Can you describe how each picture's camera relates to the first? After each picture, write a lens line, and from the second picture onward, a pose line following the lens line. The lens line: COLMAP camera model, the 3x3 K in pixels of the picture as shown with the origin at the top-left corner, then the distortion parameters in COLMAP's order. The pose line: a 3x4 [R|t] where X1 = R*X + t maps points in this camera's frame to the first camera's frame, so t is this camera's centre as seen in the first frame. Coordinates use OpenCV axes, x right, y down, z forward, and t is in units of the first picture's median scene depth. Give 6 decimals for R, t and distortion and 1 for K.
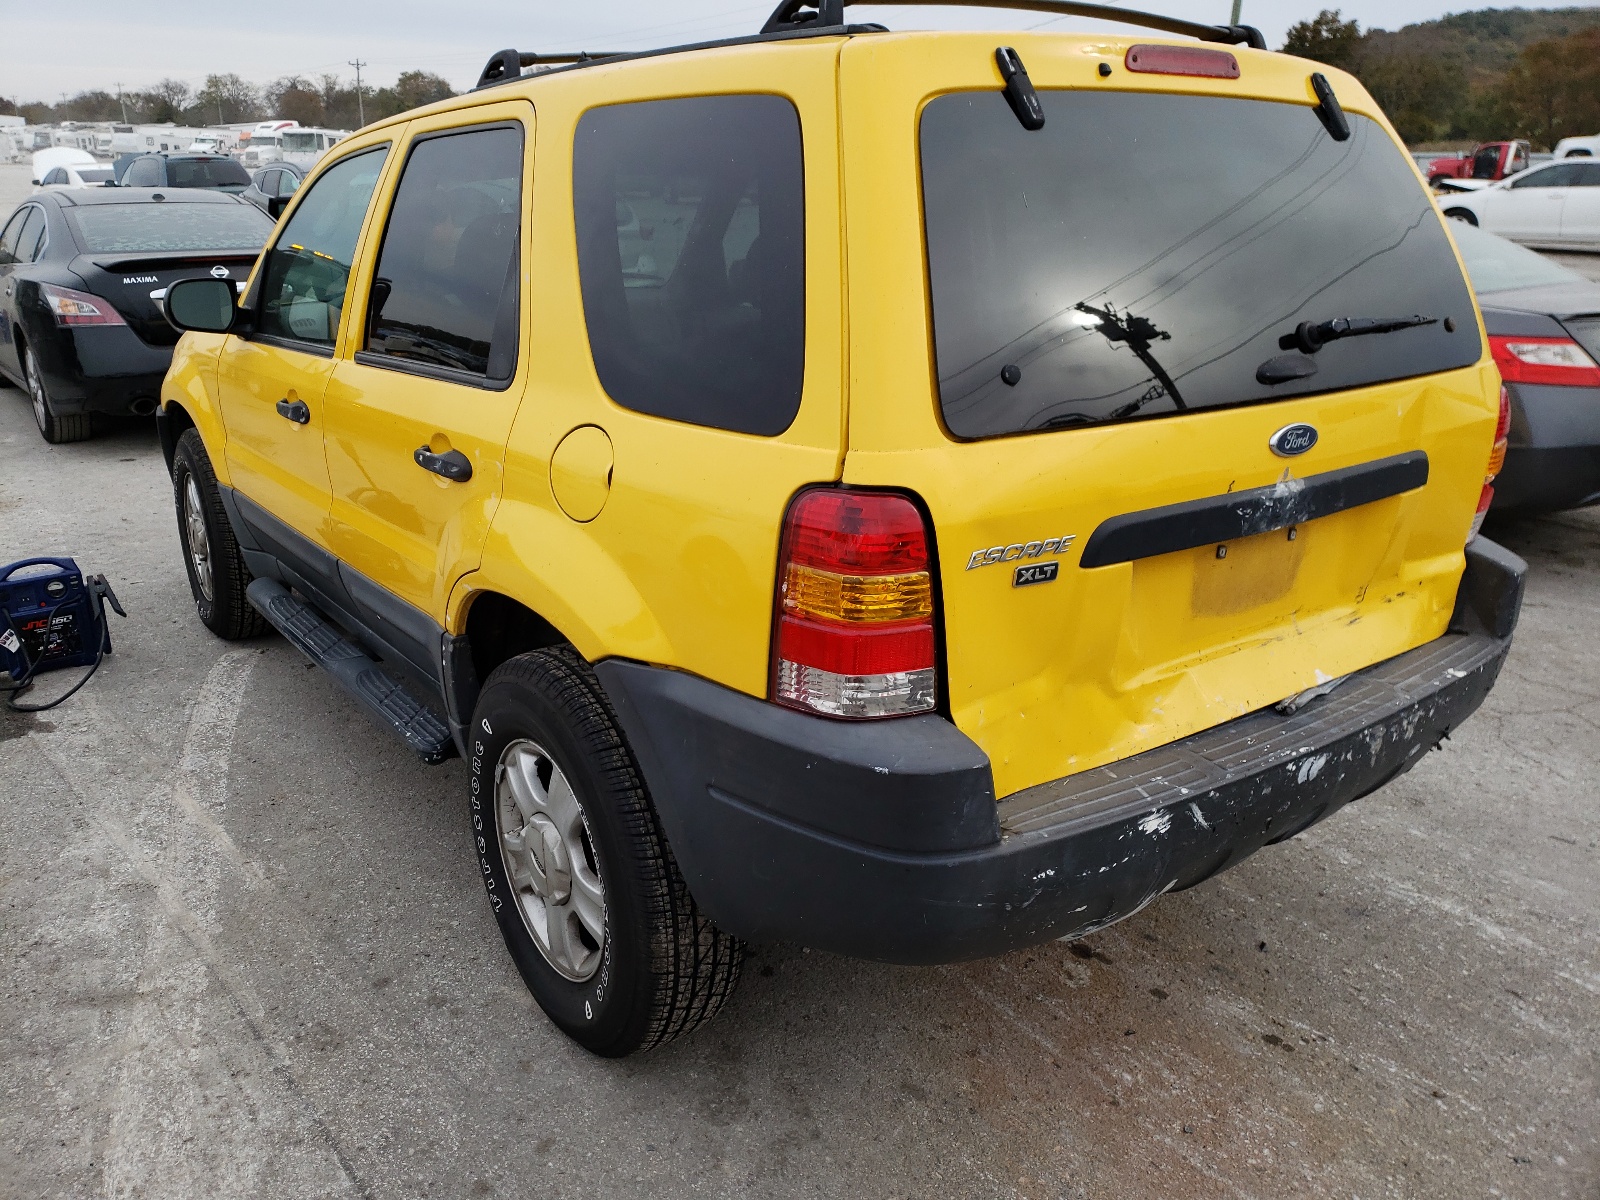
lens RADIAL K [[1190.7, 0, 769.8], [0, 1190.7, 595.0], [0, 0, 1]] dist [0.086896, -0.164707]
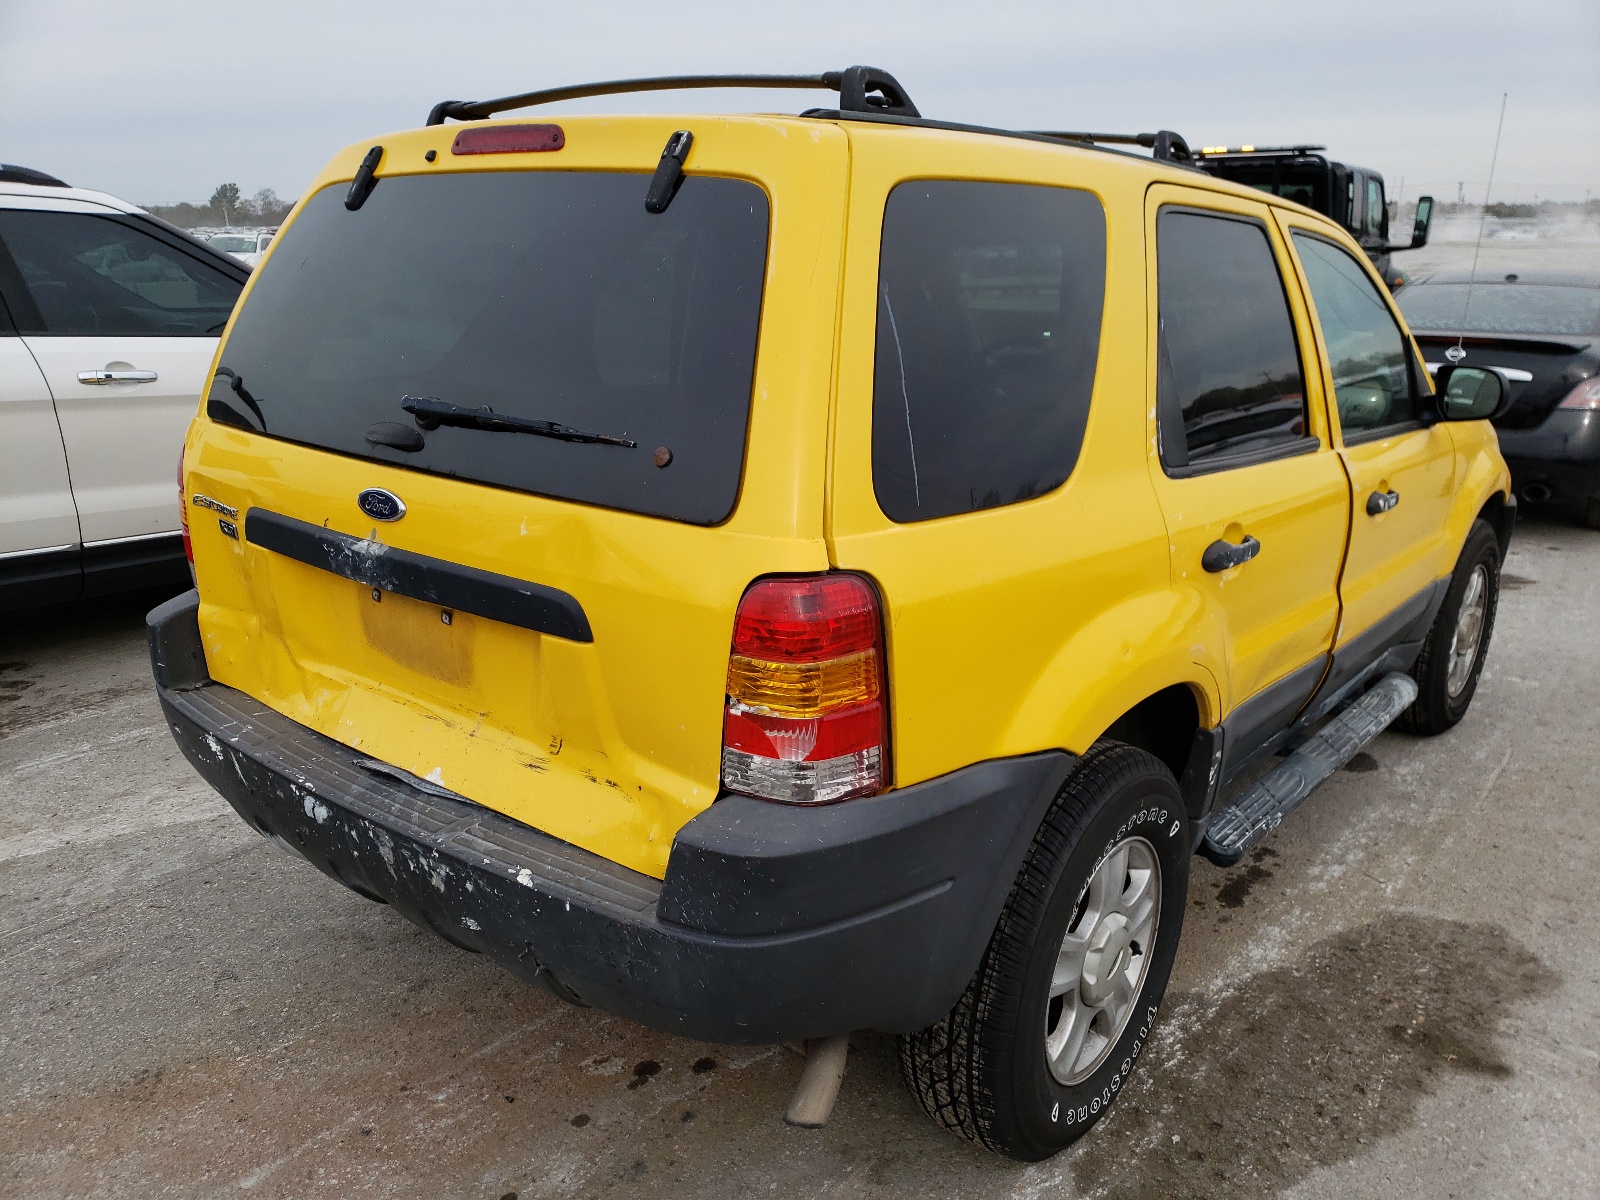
lens RADIAL K [[1271.8, 0, 823.0], [0, 1271.8, 600.7], [0, 0, 1]] dist [0.090888, -0.199997]
pose [[0.286834, 0.275314, -0.917567, 1.530917], [-0.315169, 0.931614, 0.181006, -0.360602], [0.904652, 0.237270, 0.353989, 0.951710]]
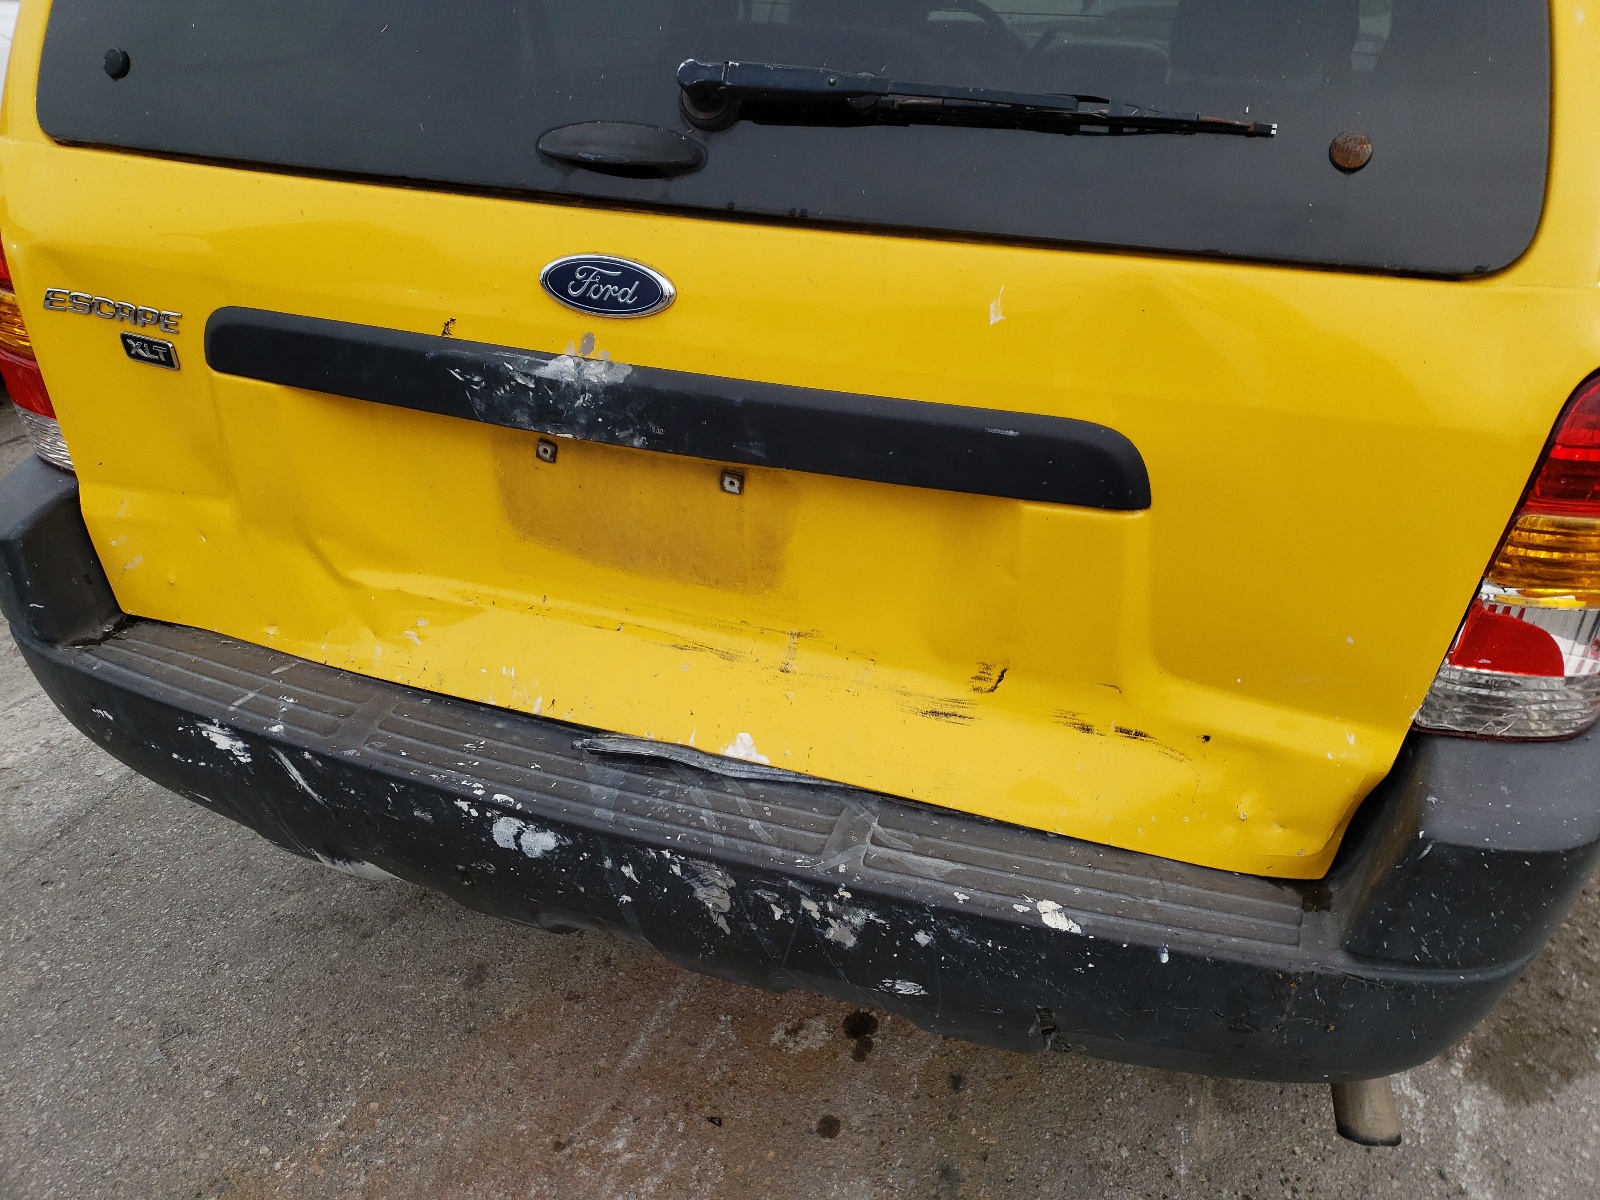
lens RADIAL K [[1271.8, 0, 823.0], [0, 1271.8, 600.7], [0, 0, 1]] dist [0.090888, -0.199997]
pose [[0.581108, 0.397371, -0.710218, 0.934675], [-0.275396, 0.917221, 0.287858, -0.187516], [0.765813, 0.028314, 0.642439, 0.694024]]
